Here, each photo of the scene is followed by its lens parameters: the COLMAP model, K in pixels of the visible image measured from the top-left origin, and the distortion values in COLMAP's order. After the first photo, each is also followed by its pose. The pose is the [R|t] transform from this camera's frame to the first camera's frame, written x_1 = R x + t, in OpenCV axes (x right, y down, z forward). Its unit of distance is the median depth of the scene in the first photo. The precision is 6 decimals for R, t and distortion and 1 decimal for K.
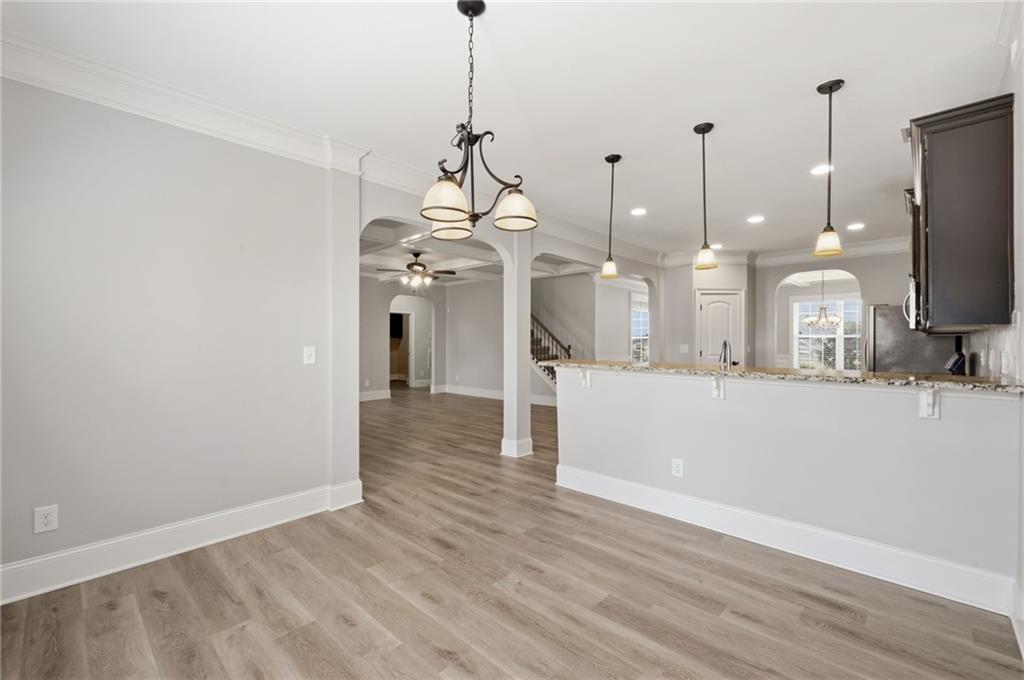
lens RADIAL K [[417.2, 0, 511.6], [0, 417.2, 338.0], [0, 0, 1]] dist [0.002191, 0.000301]
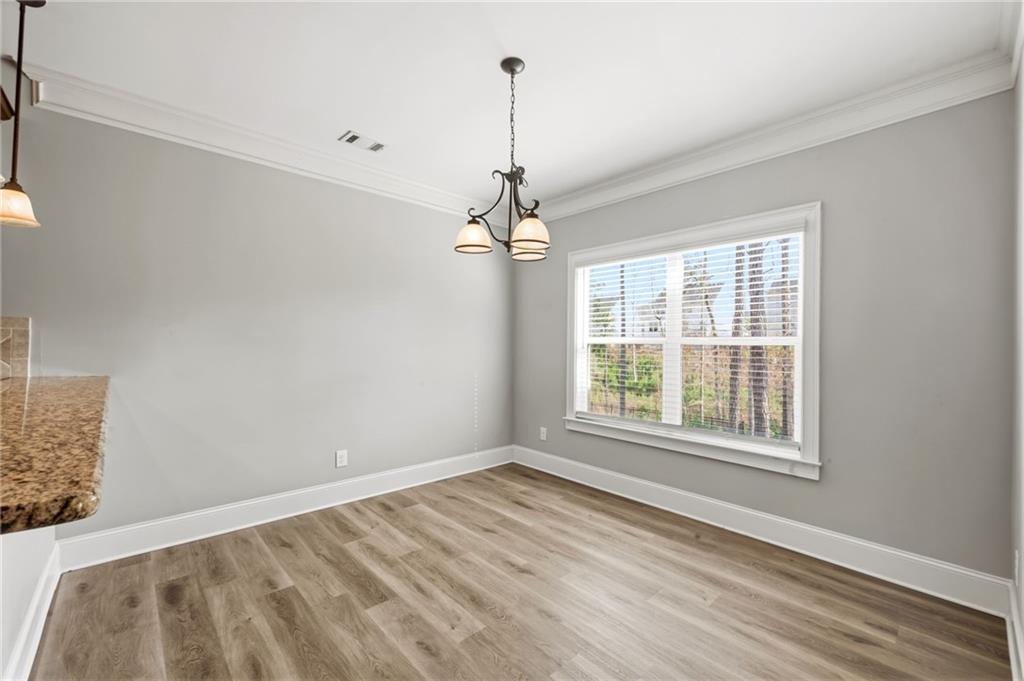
lens RADIAL K [[417.2, 0, 512.5], [0, 417.2, 341.6], [0, 0, 1]] dist [0.002191, 0.000301]
pose [[-0.997510, -0.008399, 0.070029, -0.174416], [-0.009553, 0.999824, -0.016161, 0.006361], [-0.069881, -0.016789, -0.997414, 2.034820]]
